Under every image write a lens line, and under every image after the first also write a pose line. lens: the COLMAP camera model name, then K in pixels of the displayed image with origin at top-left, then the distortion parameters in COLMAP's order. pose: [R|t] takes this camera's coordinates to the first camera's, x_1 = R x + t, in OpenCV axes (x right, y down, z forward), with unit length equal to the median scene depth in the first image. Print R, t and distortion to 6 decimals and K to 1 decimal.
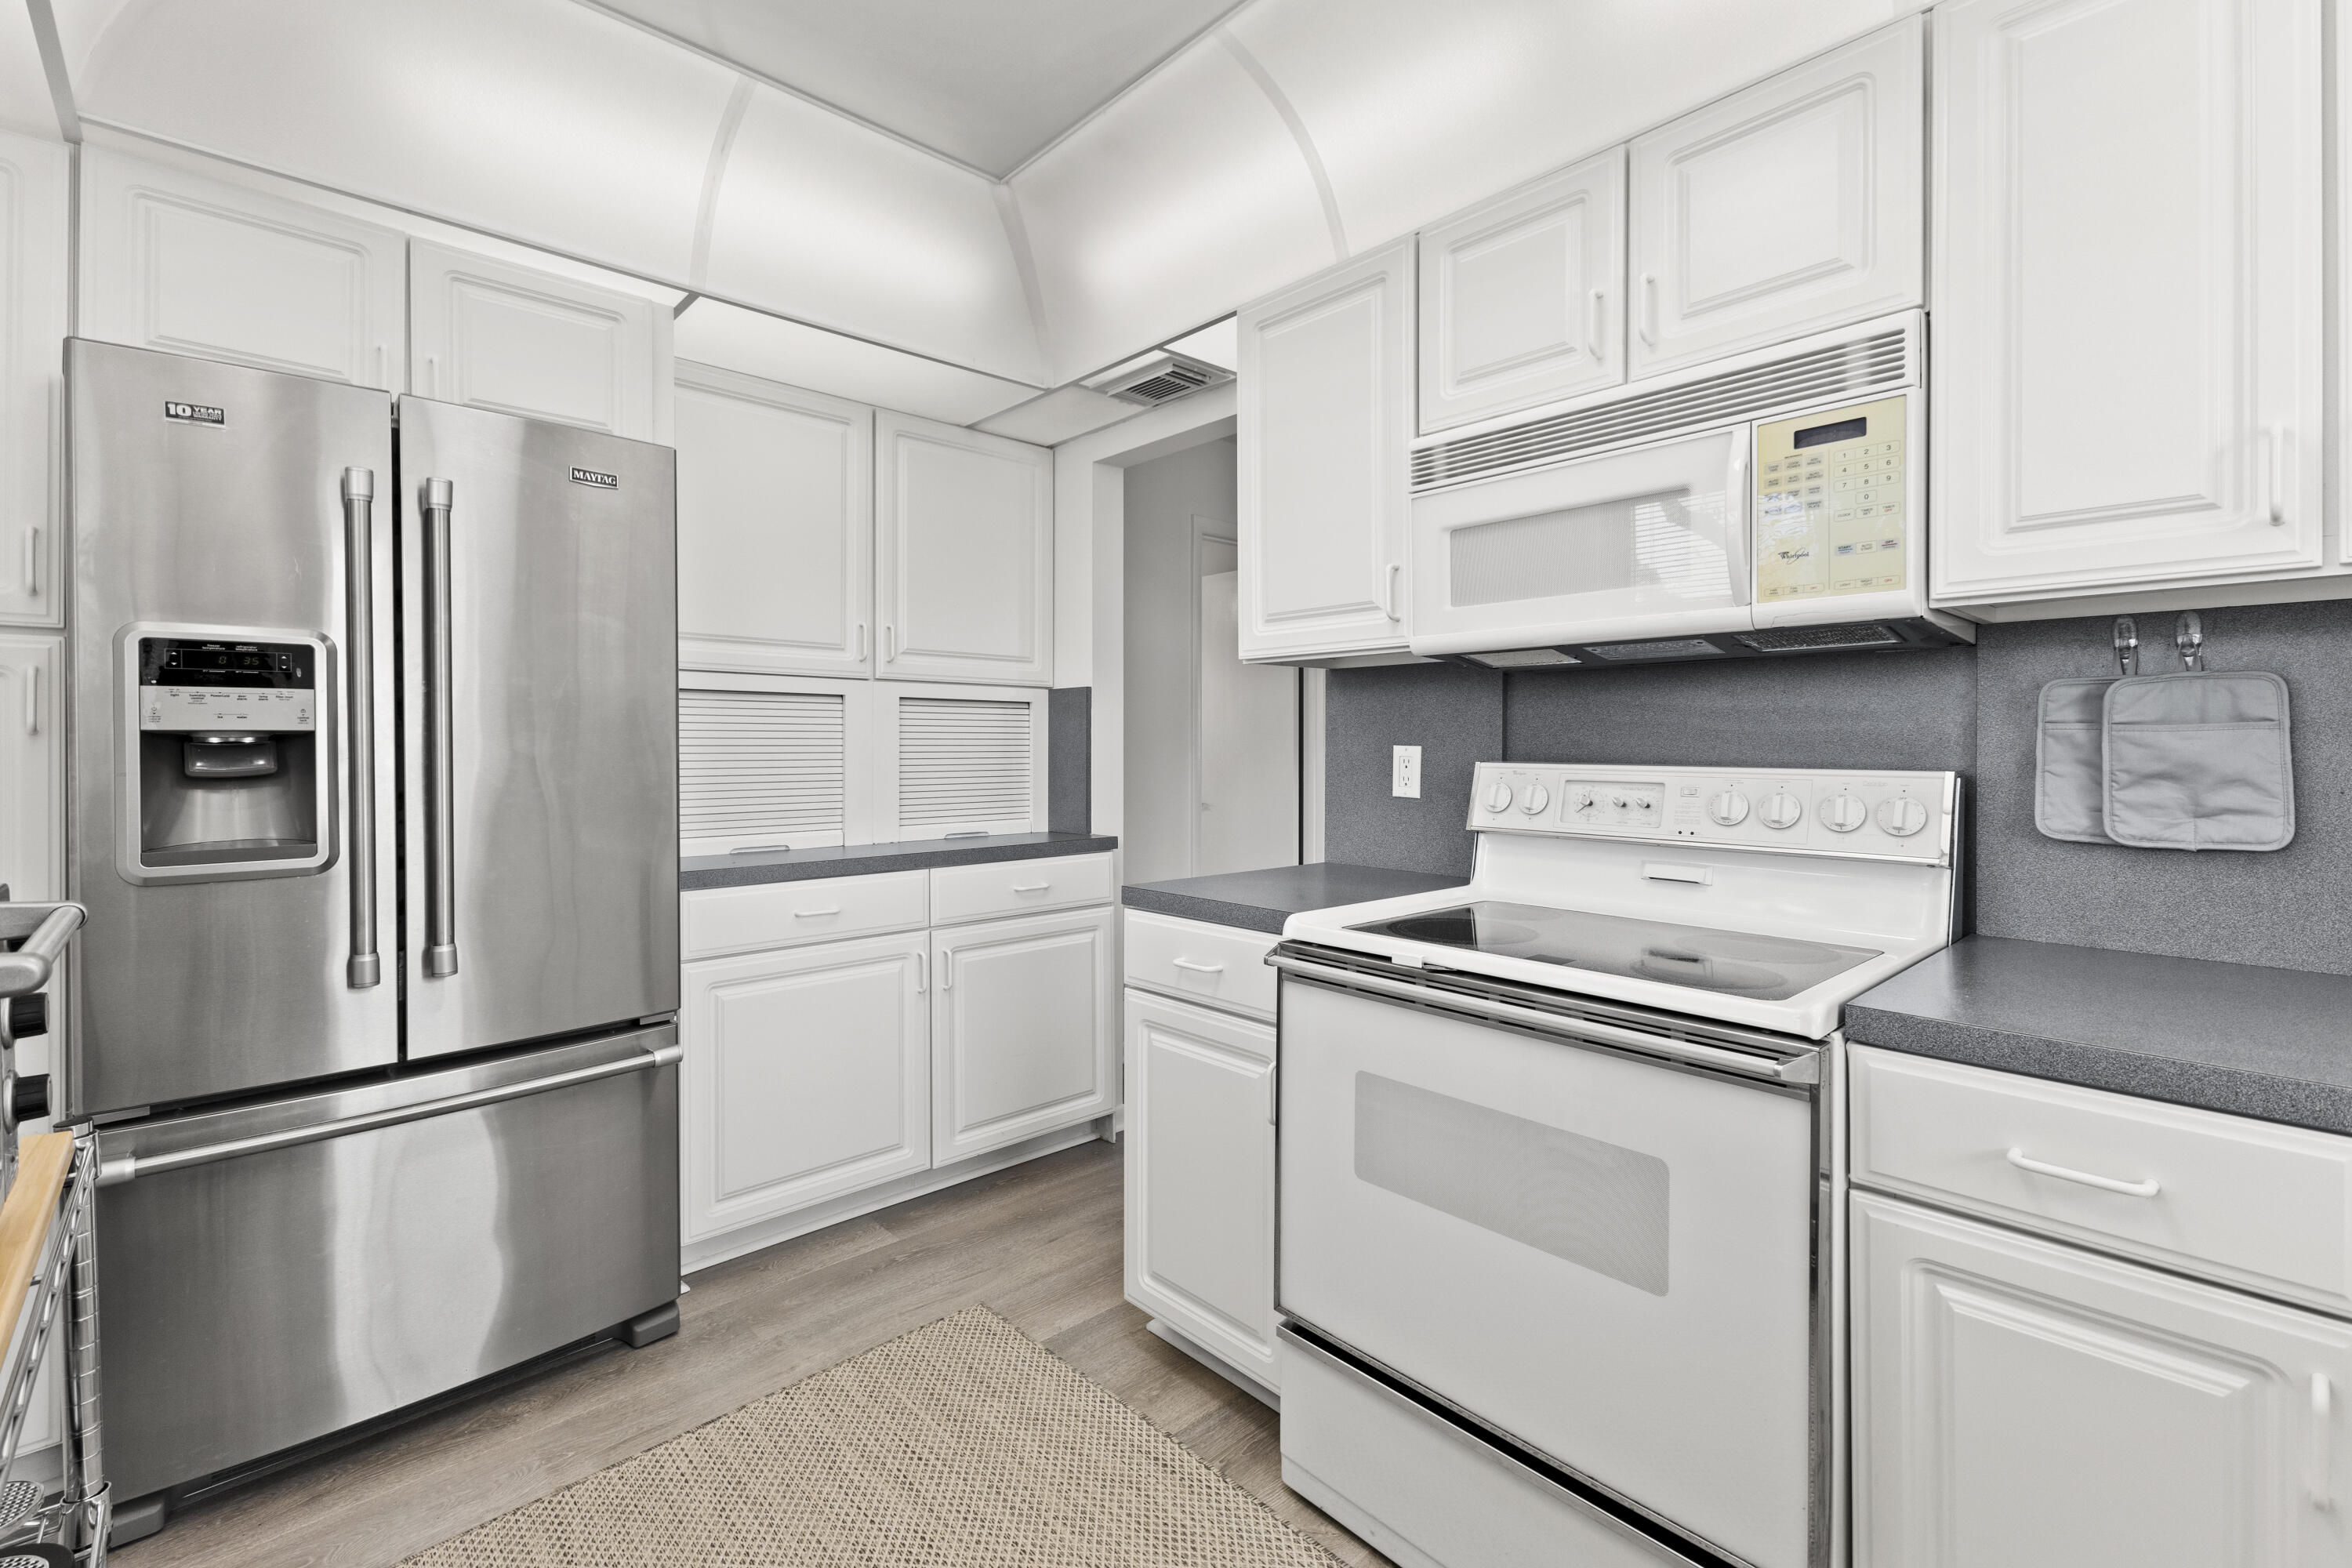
lens RADIAL K [[1018.1, 0, 1184.8], [0, 1018.1, 765.1], [0, 0, 1]] dist [0.000430, 0.000175]
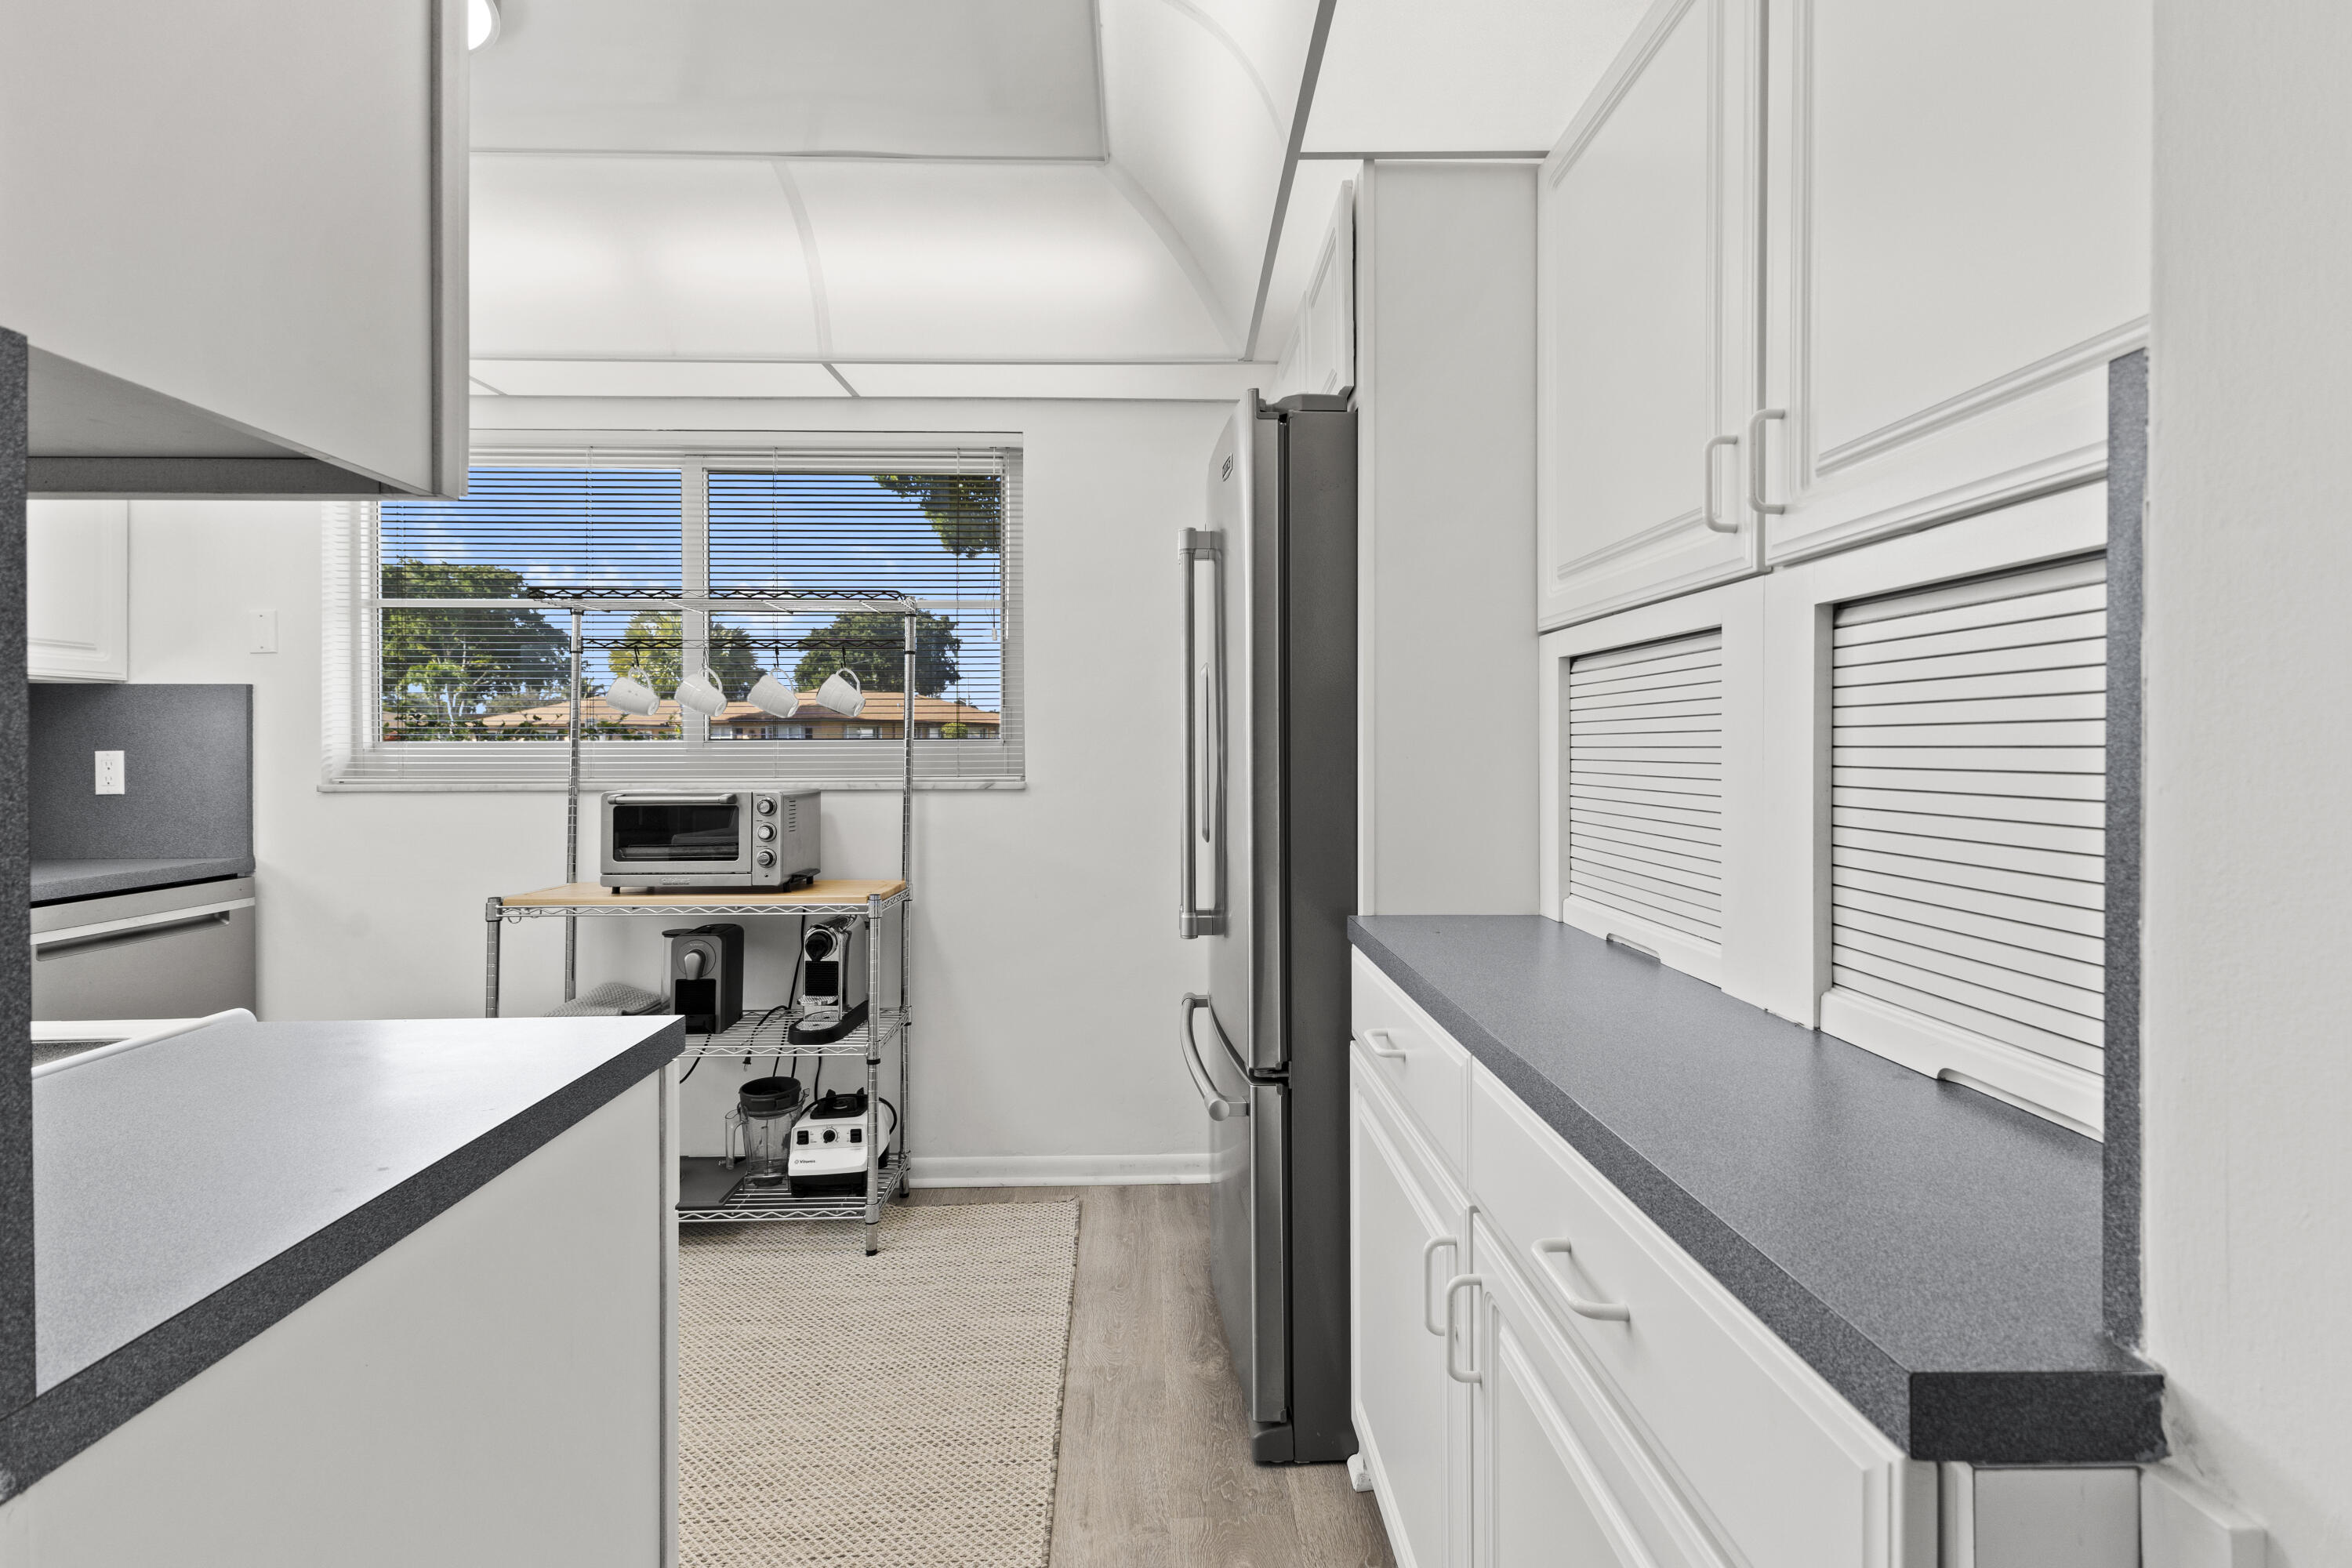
lens RADIAL K [[1030.8, 0, 1175.1], [0, 1030.8, 738.1], [0, 0, 1]] dist [0.000516, 0.000128]
pose [[-0.664153, -0.004570, -0.747583, 0.186461], [-0.010133, 0.999944, 0.002890, -0.031035], [0.747528, 0.009495, -0.664163, 1.668182]]
